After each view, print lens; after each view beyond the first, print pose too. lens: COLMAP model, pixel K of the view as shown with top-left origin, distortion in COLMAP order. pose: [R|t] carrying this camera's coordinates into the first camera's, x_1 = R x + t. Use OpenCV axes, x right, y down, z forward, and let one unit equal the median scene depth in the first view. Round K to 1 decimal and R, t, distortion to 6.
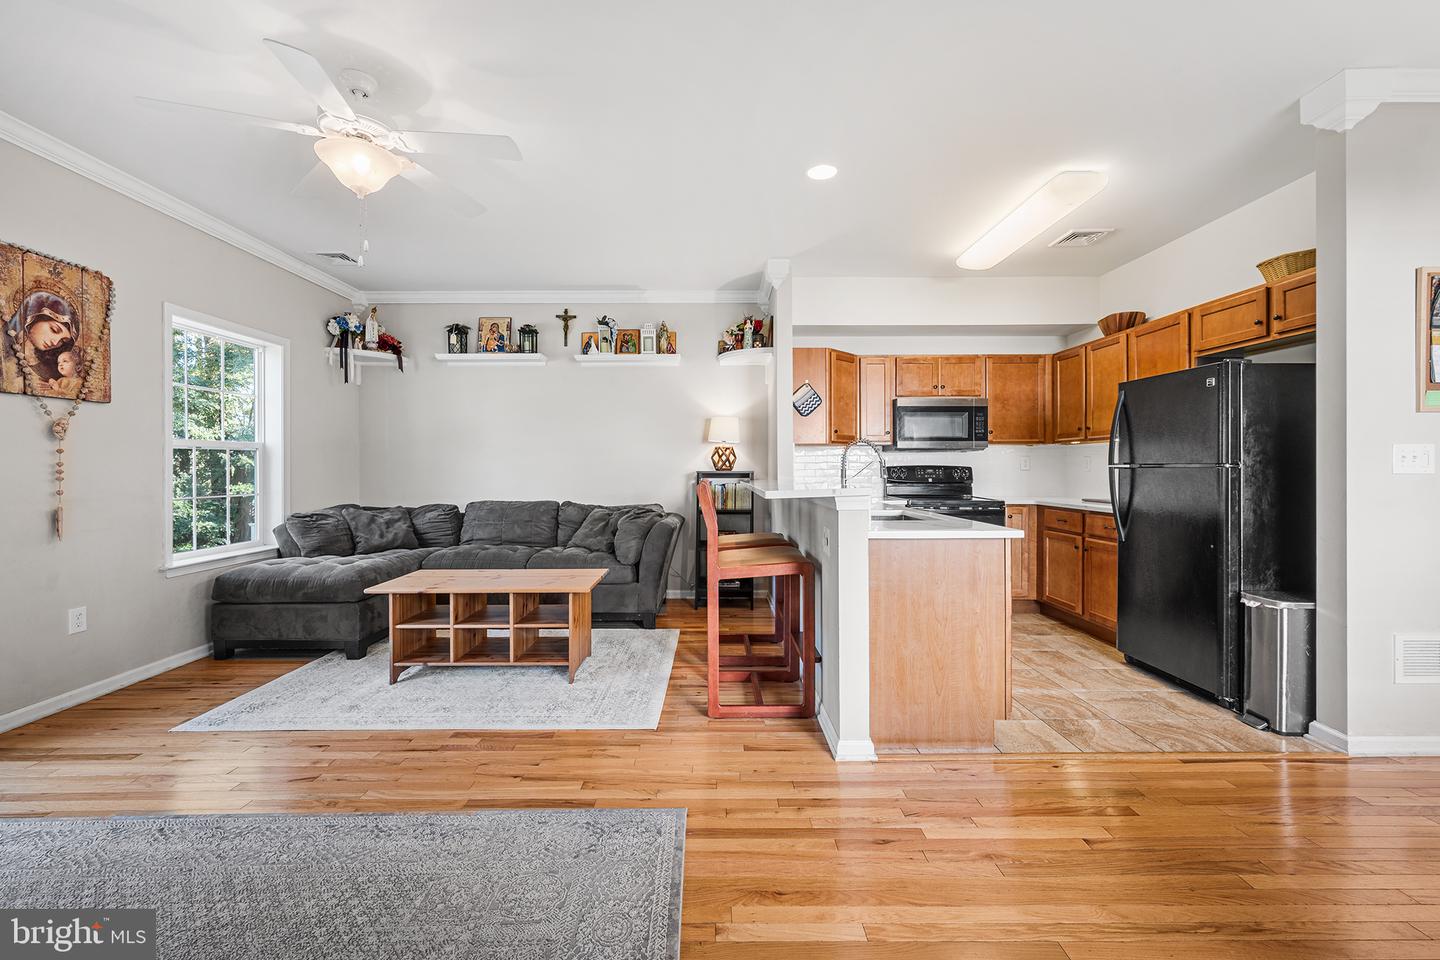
lens RADIAL K [[579.0, 0, 716.3], [0, 579.0, 467.6], [0, 0, 1]] dist [0.000501, 0.000093]
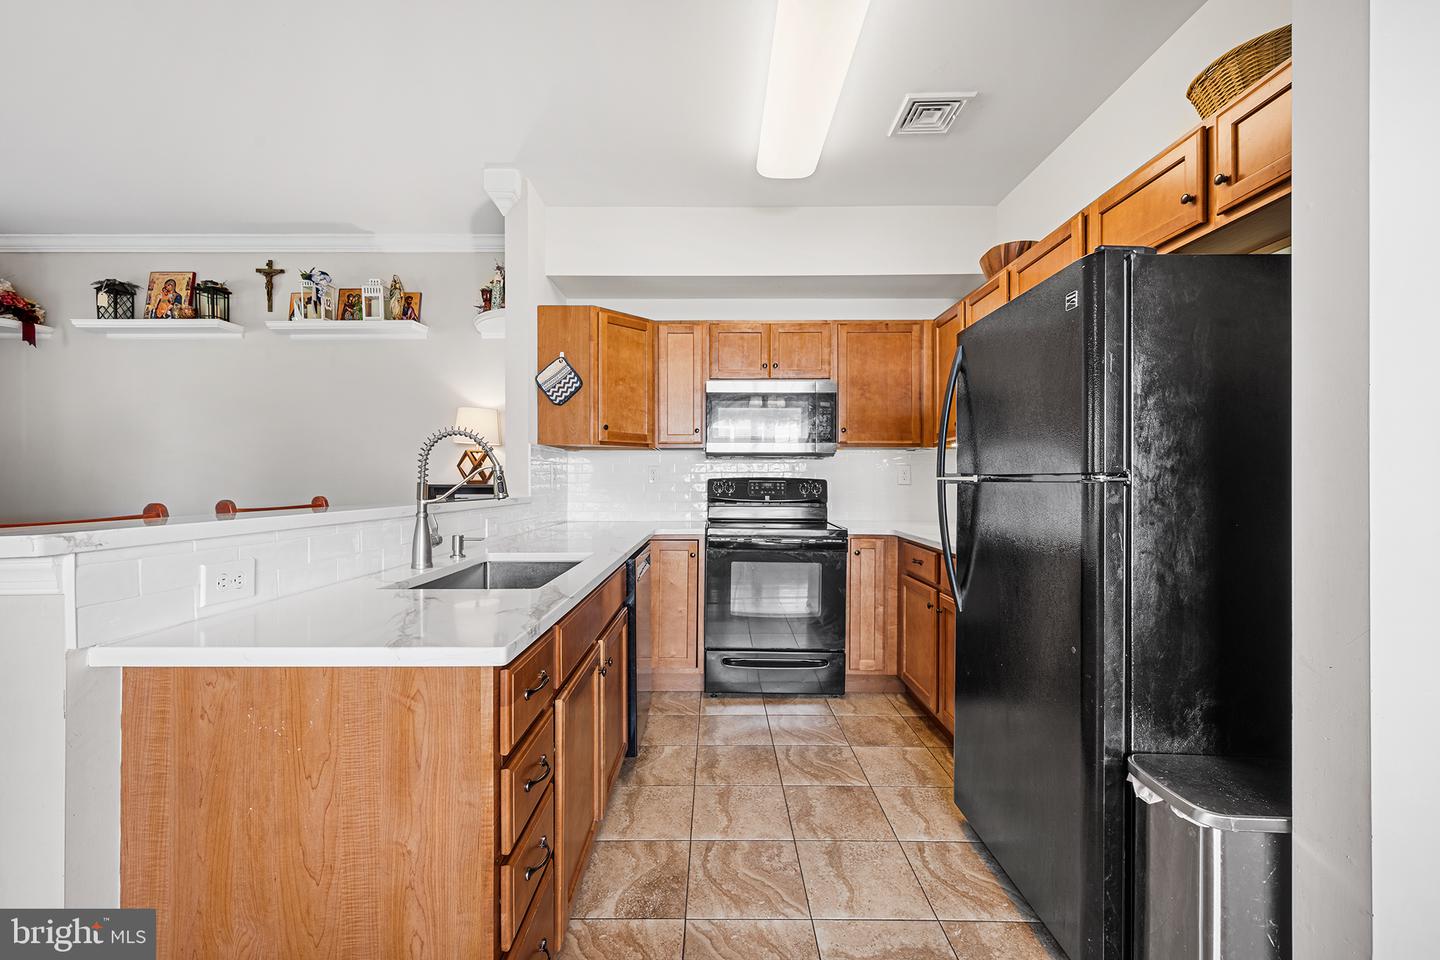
lens RADIAL K [[579.0, 0, 707.1], [0, 579.0, 478.3], [0, 0, 1]] dist [0.000501, 0.000093]
pose [[0.999935, 0.003853, -0.010717, 0.434535], [-0.003887, 0.999988, -0.003120, -0.000481], [0.010705, 0.003162, 0.999938, 0.407011]]
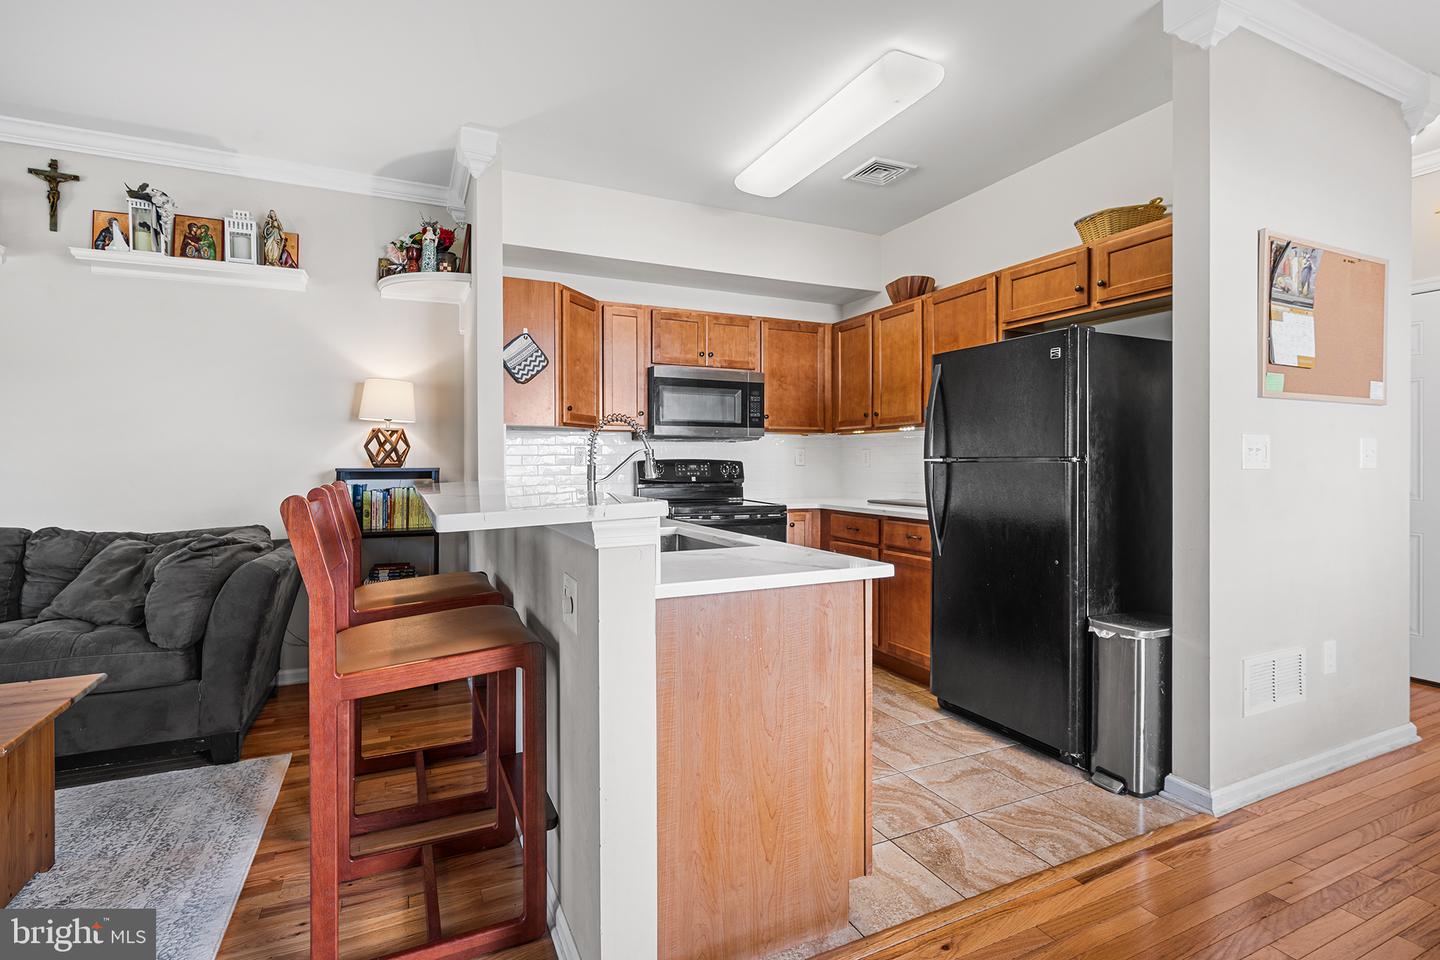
lens RADIAL K [[674.8, 0, 713.9], [0, 674.8, 464.3], [0, 0, 1]] dist [0.002297, -0.001269]
pose [[0.907604, -0.001413, 0.419825, 0.037777], [0.000147, 0.999995, 0.003048, -0.000095], [-0.419828, -0.002704, 0.907600, 0.280795]]
